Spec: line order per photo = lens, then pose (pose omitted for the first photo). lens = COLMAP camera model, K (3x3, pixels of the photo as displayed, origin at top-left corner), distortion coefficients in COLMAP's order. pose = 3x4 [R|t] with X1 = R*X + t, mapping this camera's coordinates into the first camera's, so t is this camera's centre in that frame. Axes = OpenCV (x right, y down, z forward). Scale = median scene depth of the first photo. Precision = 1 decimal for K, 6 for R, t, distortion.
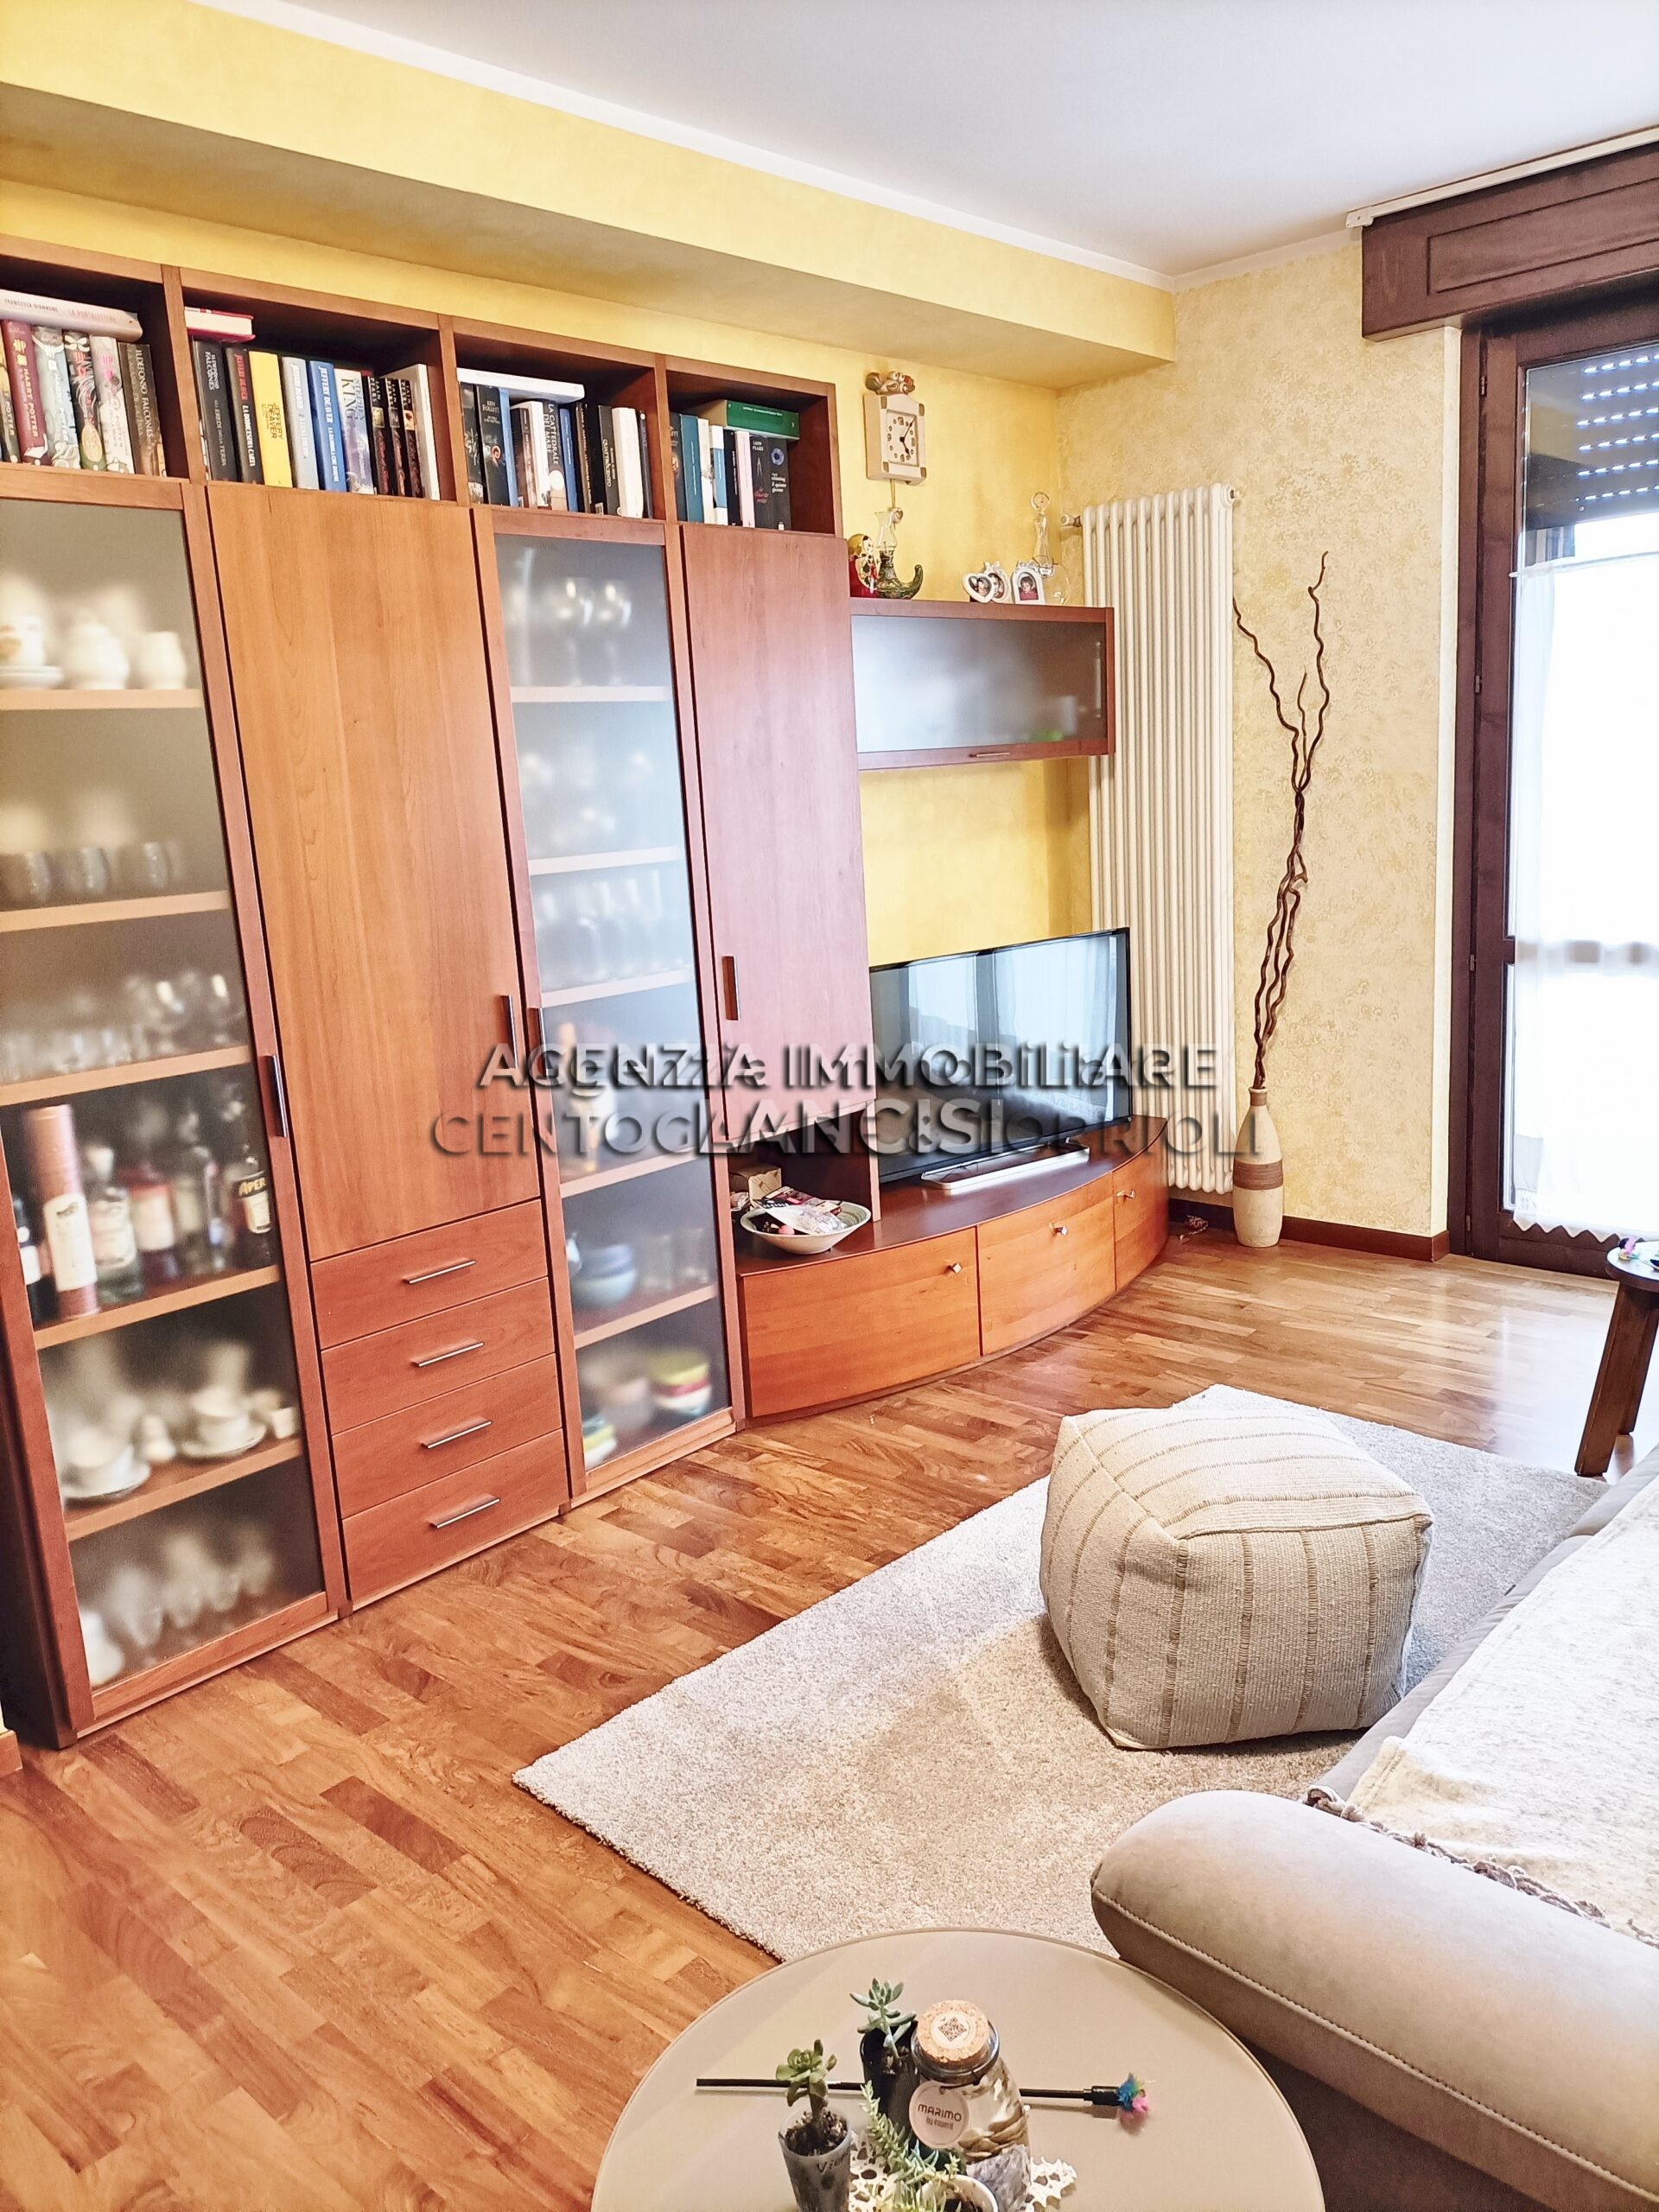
lens RADIAL K [[1644.1, 0, 819.7], [0, 1644.1, 1101.3], [0, 0, 1]] dist [0.066982, -0.080365]
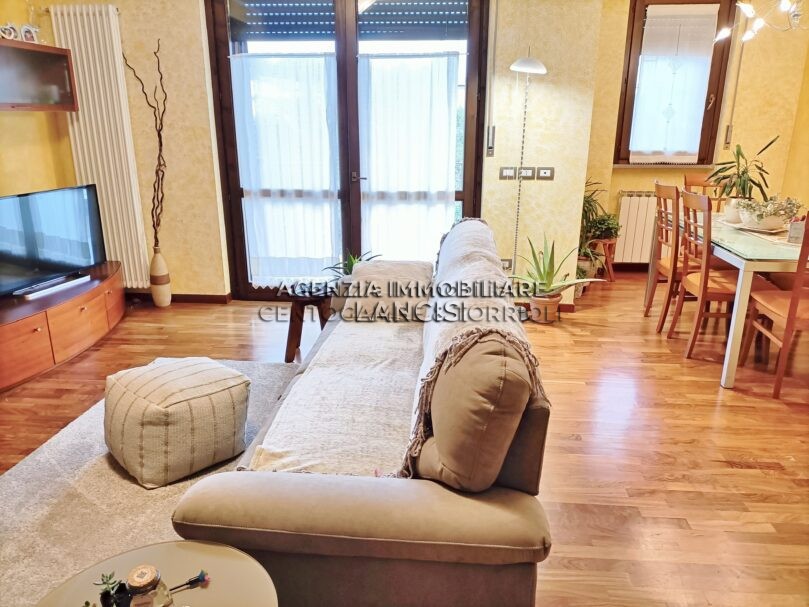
lens RADIAL K [[601.3, 0, 404.3], [0, 601.3, 307.1], [0, 0, 1]] dist [0.066982, -0.080365]
pose [[0.779180, -0.126872, 0.613826, -0.043886], [0.074581, 0.991109, 0.110181, 0.013786], [-0.622348, -0.040071, 0.781715, -0.008827]]
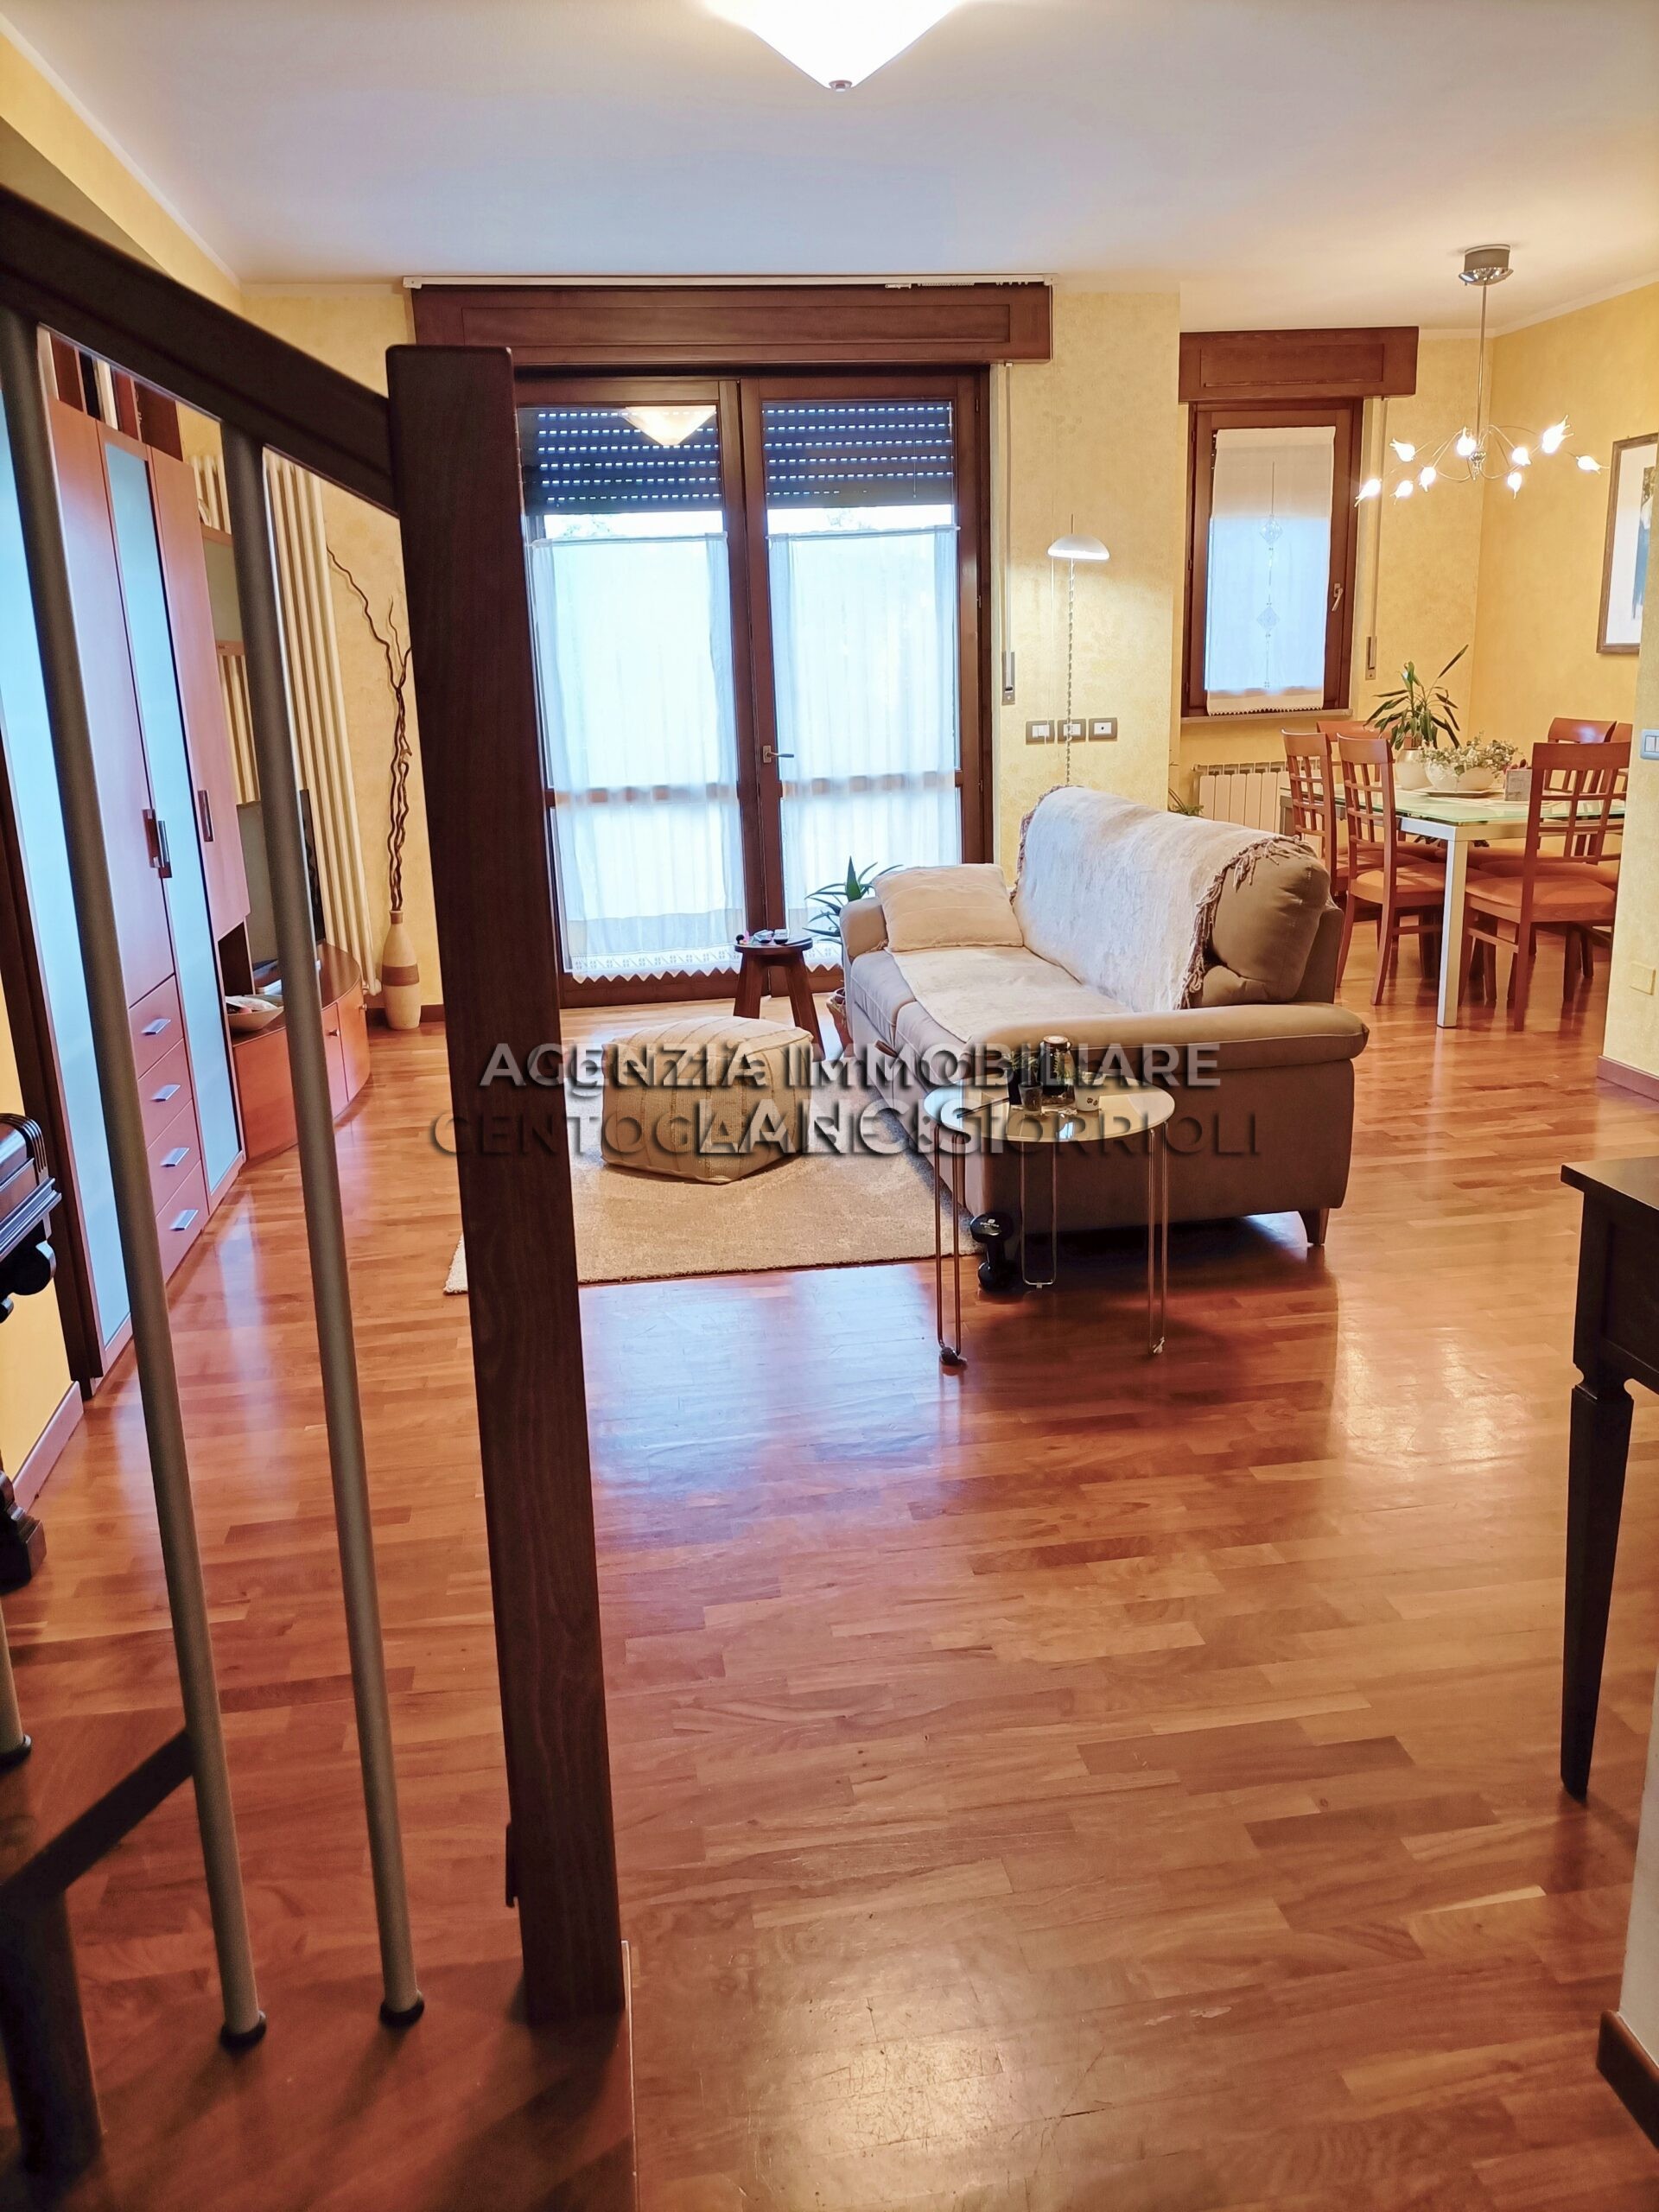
lens RADIAL K [[1644.1, 0, 832.2], [0, 1644.1, 1104.4], [0, 0, 1]] dist [0.066982, -0.080365]
pose [[0.625830, -0.168345, 0.761576, -0.760723], [0.153646, 0.983905, 0.091231, 0.106347], [-0.764676, 0.059918, 0.641623, -0.181012]]
